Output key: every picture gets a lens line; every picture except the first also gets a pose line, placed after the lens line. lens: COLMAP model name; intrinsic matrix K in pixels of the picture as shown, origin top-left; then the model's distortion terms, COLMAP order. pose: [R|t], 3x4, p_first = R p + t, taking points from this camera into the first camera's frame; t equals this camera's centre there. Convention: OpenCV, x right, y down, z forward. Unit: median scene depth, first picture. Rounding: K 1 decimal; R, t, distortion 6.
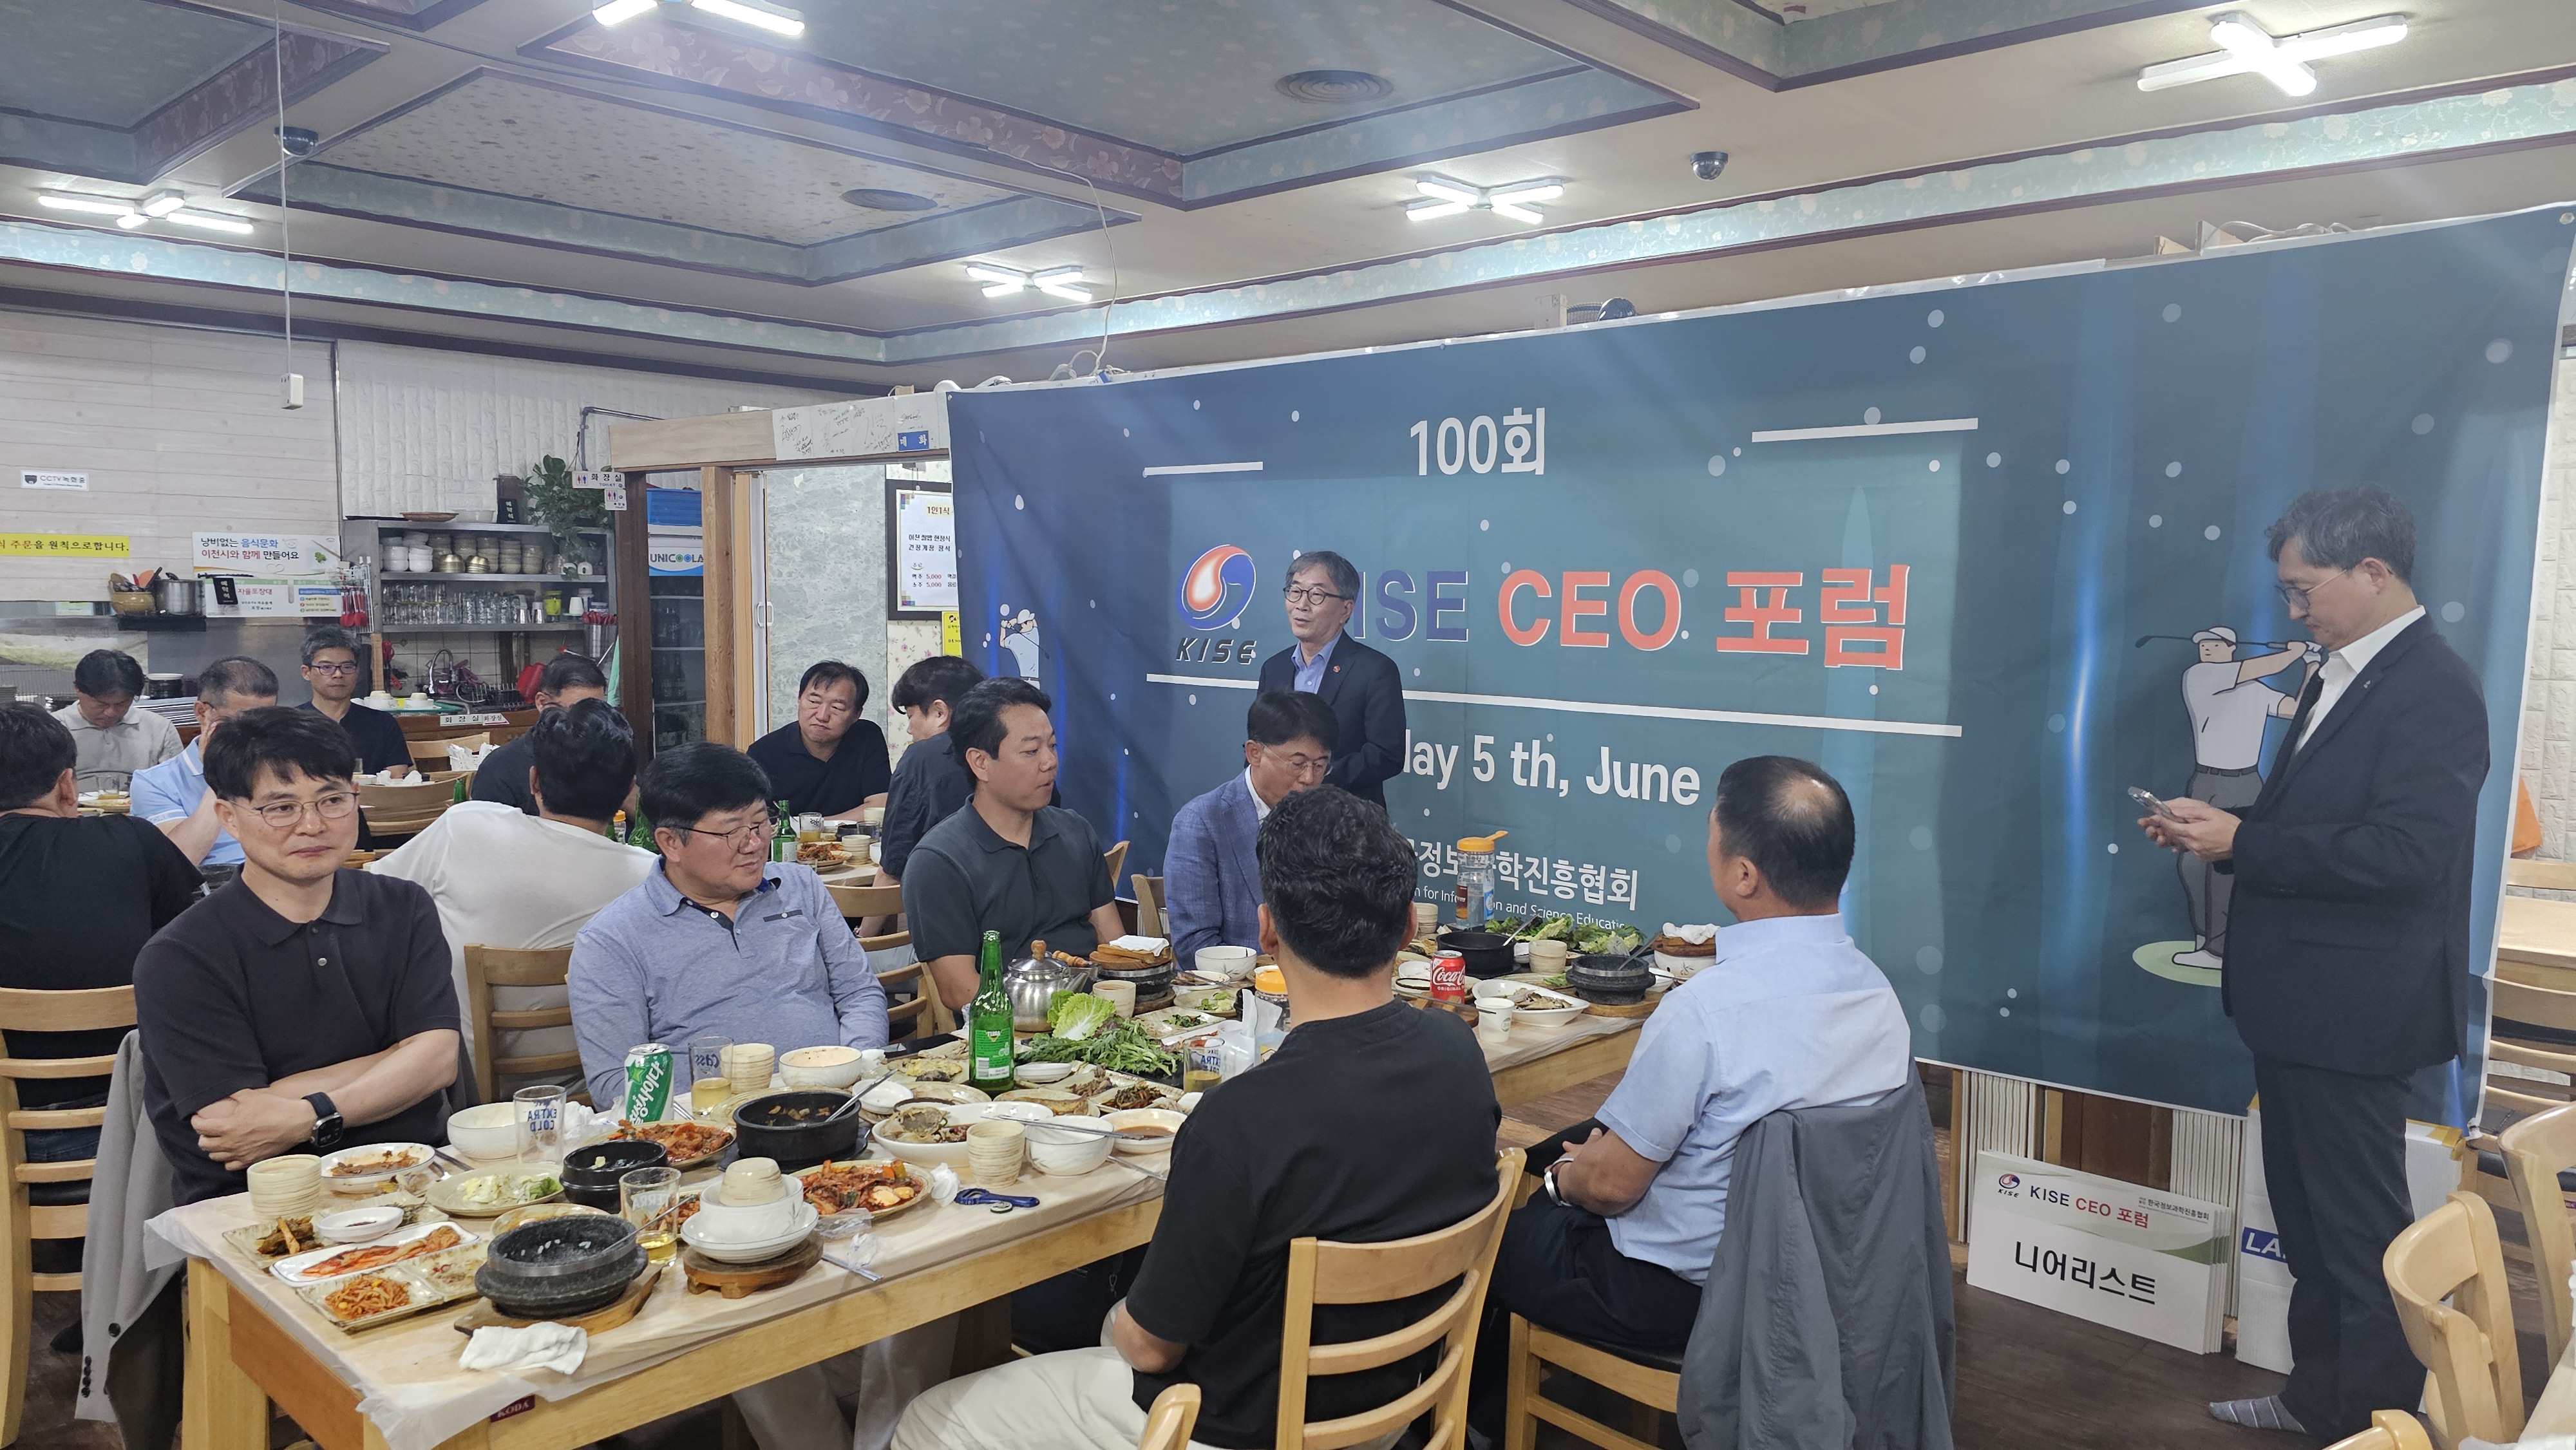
lens RADIAL K [[1764.8, 0, 1338.2], [0, 1764.8, 729.2], [0, 0, 1]] dist [0.083162, -0.057770]
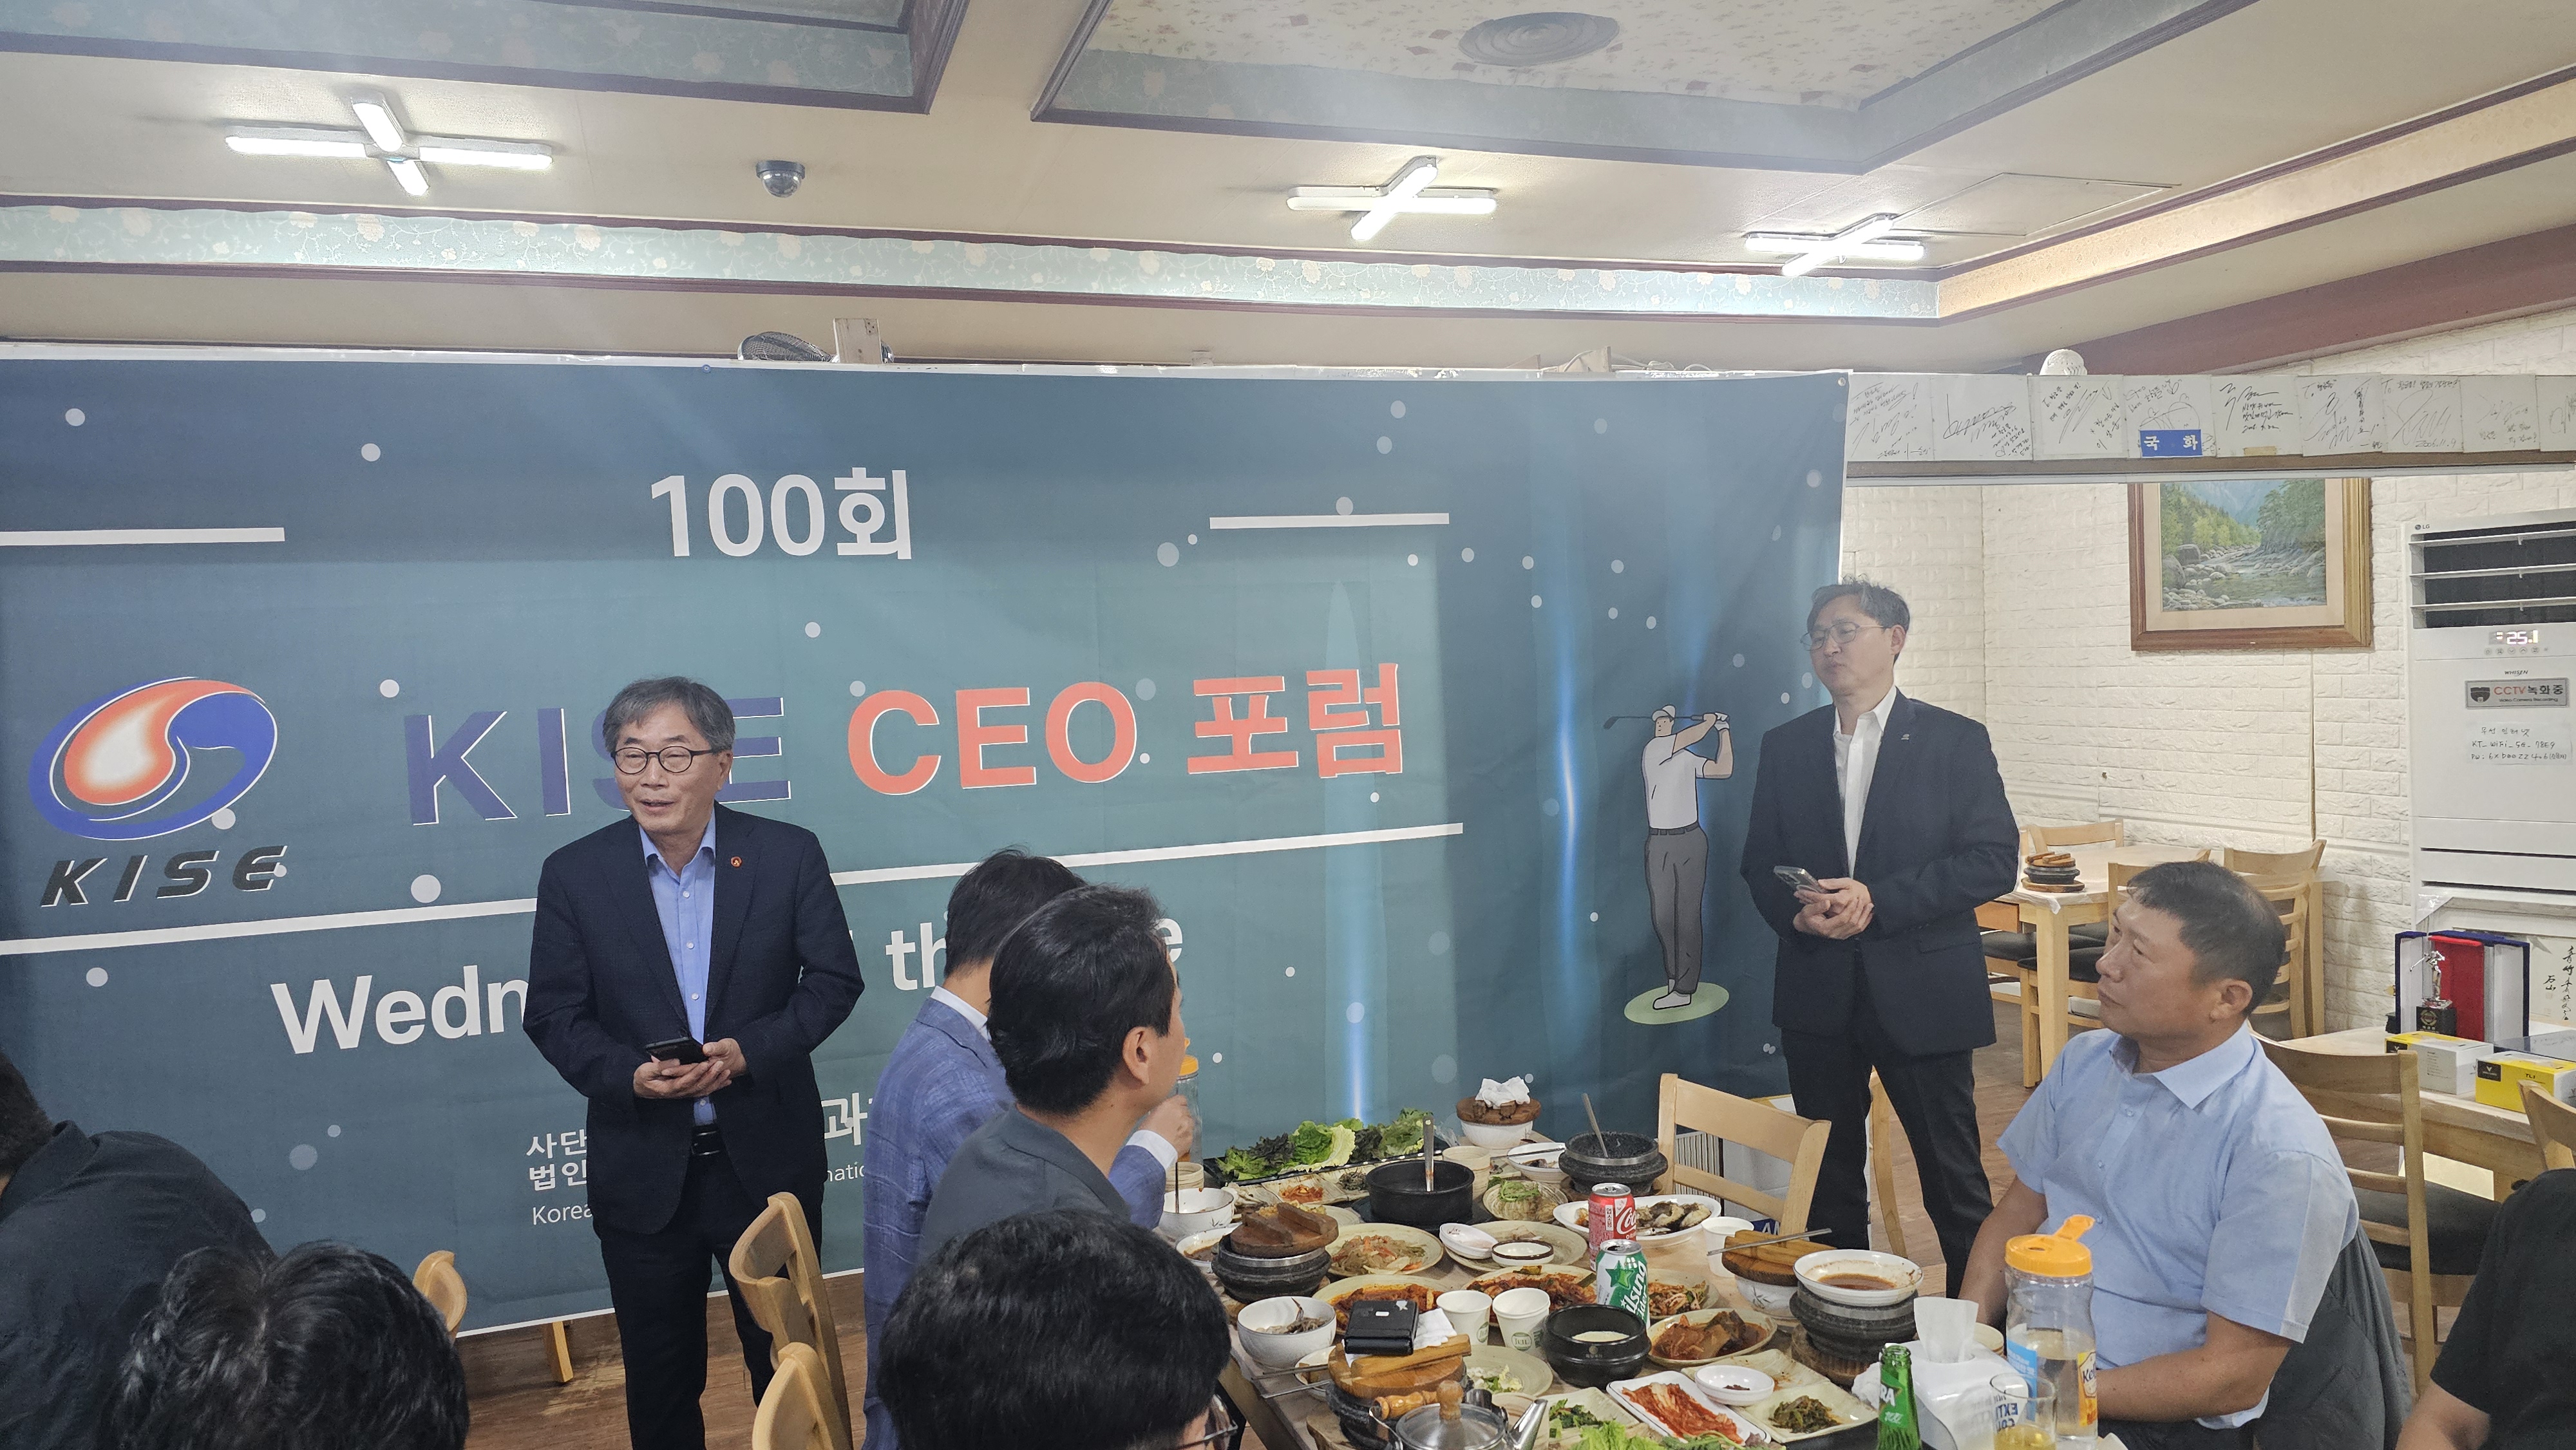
lens RADIAL K [[1724.0, 0, 1324.5], [0, 1724.0, 748.8], [0, 0, 1]] dist [0.056656, -0.054279]
pose [[0.462070, -0.080374, 0.883194, -0.339278], [0.120206, 0.992370, 0.027420, -0.050417], [-0.878659, 0.093495, 0.468206, 0.400982]]
